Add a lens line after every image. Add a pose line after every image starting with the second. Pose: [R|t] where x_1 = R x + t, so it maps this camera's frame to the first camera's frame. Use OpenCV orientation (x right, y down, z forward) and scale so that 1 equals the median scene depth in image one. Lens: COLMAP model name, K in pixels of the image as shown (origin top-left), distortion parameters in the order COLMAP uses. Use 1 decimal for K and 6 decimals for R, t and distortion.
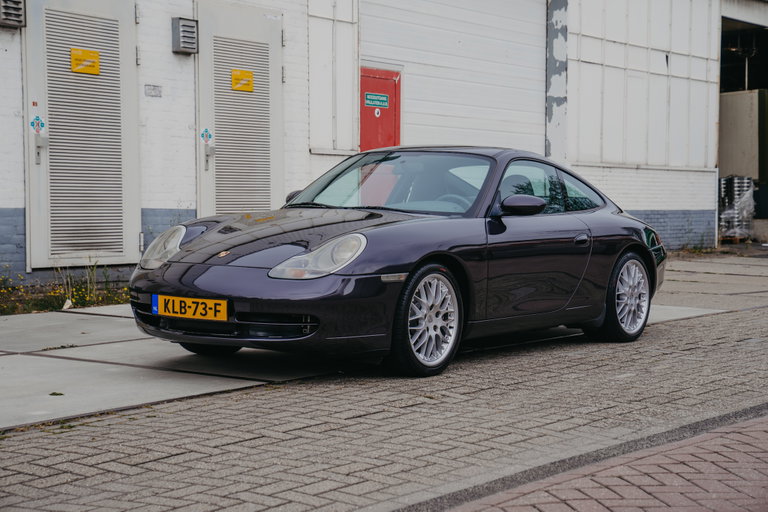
lens RADIAL K [[1388.4, 0, 384.0], [0, 1388.4, 256.0], [0, 0, 1]] dist [0.262156, 0.296484]
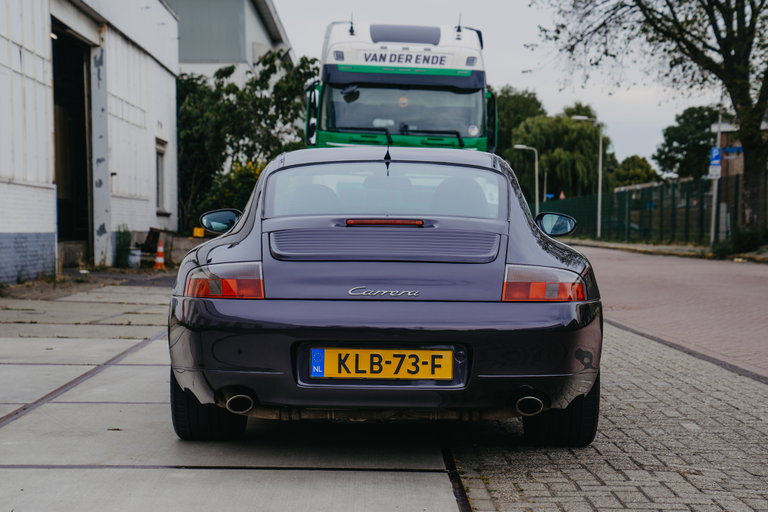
lens RADIAL K [[1537.8, 0, 372.9], [0, 1537.8, 257.5], [0, 0, 1]] dist [0.385335, 0.154630]
pose [[0.809791, -0.014813, 0.586532, -0.366920], [0.025121, 0.999640, -0.009437, -0.006258], [-0.586181, 0.022376, 0.809871, 0.215424]]
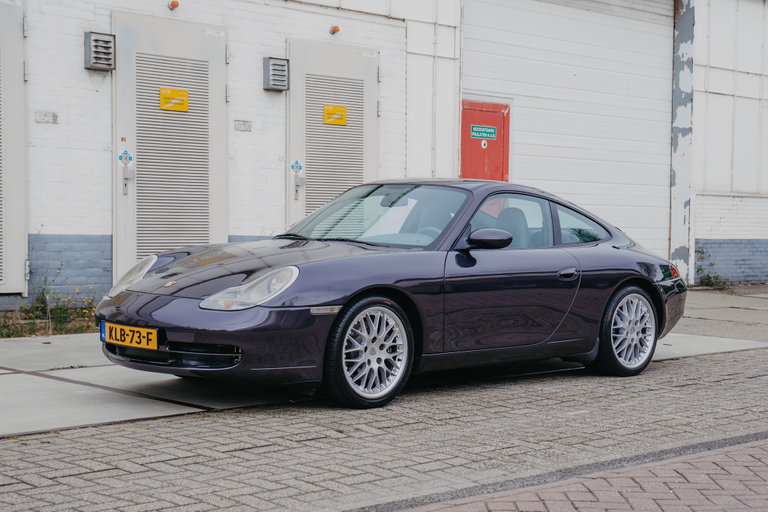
lens RADIAL K [[1290.6, 0, 385.2], [0, 1290.6, 273.8], [0, 0, 1]] dist [0.127182, 0.085828]
pose [[0.985130, 0.014281, -0.171219, 0.127358], [-0.014537, 0.999894, -0.000238, -0.006819], [0.171197, 0.002723, 0.985233, 0.051582]]
